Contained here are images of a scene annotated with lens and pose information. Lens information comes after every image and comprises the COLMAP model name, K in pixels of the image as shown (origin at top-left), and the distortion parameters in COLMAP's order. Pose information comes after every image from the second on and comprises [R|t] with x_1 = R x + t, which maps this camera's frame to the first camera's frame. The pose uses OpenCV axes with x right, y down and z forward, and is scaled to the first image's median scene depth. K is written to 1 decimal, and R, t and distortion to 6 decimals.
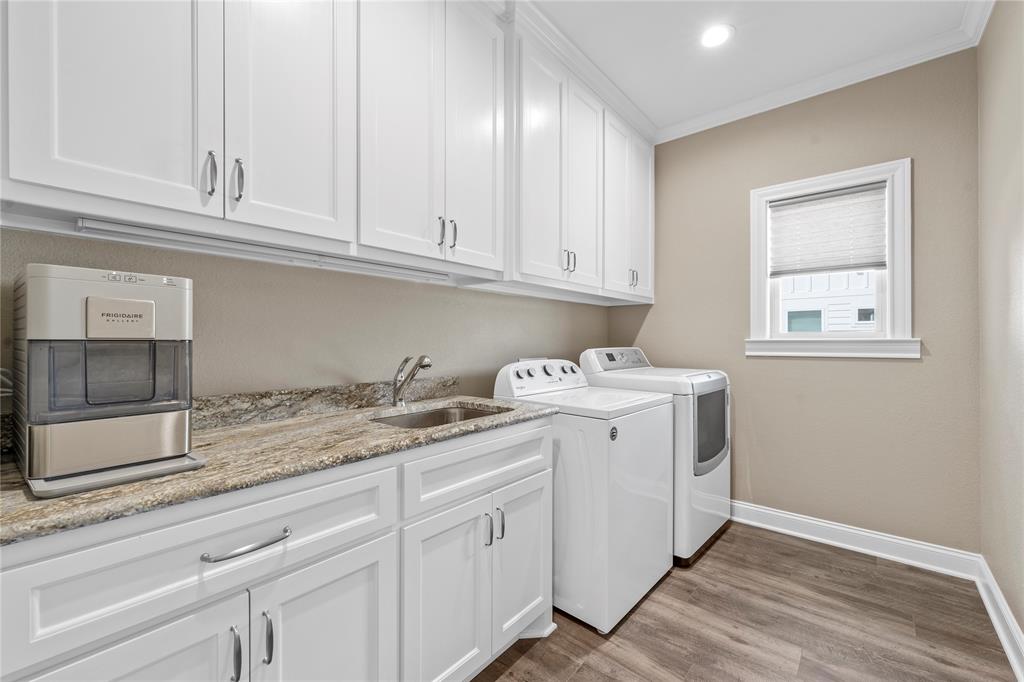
lens RADIAL K [[427.3, 0, 511.6], [0, 427.3, 333.2], [0, 0, 1]] dist [0.001578, -0.000496]
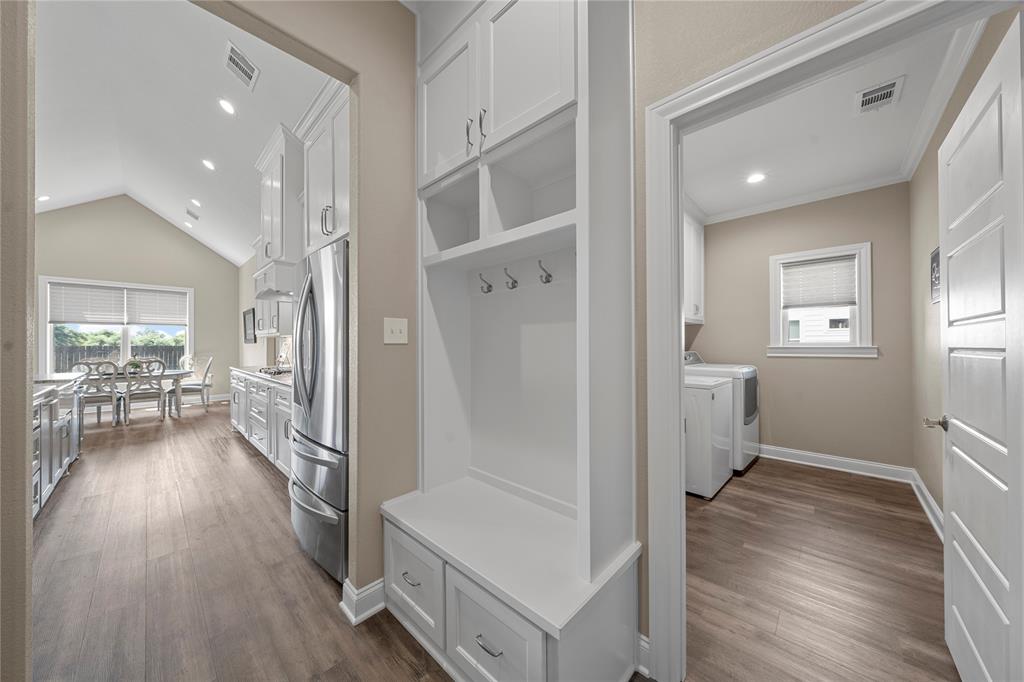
lens RADIAL K [[352.0, 0, 513.5], [0, 352.0, 337.8], [0, 0, 1]] dist [0.001076, 0.000338]
pose [[0.998990, -0.006850, -0.044404, -0.450516], [0.006807, 0.999976, -0.001121, -0.029946], [0.044410, 0.000817, 0.999013, -0.489725]]
